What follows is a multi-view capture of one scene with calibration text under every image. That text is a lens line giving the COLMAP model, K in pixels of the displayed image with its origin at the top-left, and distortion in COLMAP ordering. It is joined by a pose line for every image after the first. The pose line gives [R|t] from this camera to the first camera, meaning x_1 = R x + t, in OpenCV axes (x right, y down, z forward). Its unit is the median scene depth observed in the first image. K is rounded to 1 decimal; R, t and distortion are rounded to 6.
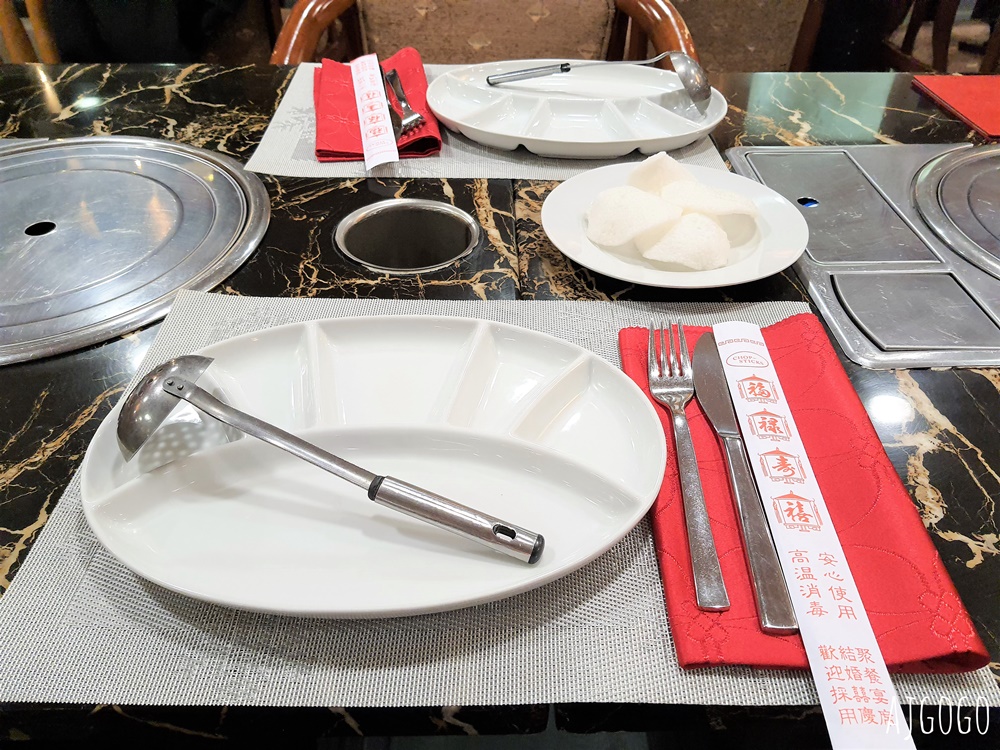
lens RADIAL K [[822.4, 0, 500.0], [0, 822.4, 375.0], [0, 0, 1]] dist [0.010028, -0.060982]
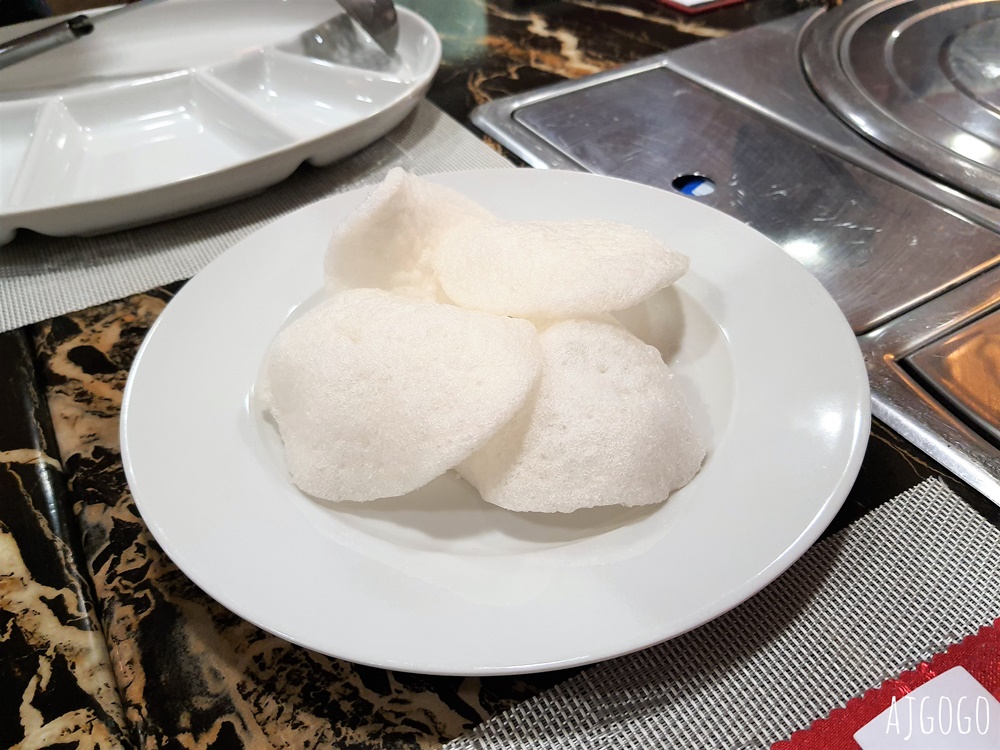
lens RADIAL K [[822.4, 0, 500.0], [0, 822.4, 375.0], [0, 0, 1]] dist [0.010028, -0.060982]
pose [[0.872153, -0.347006, 0.344871, 0.070564], [0.328905, 0.937727, 0.111756, -0.191827], [-0.362175, 0.015961, 0.931974, 0.580368]]
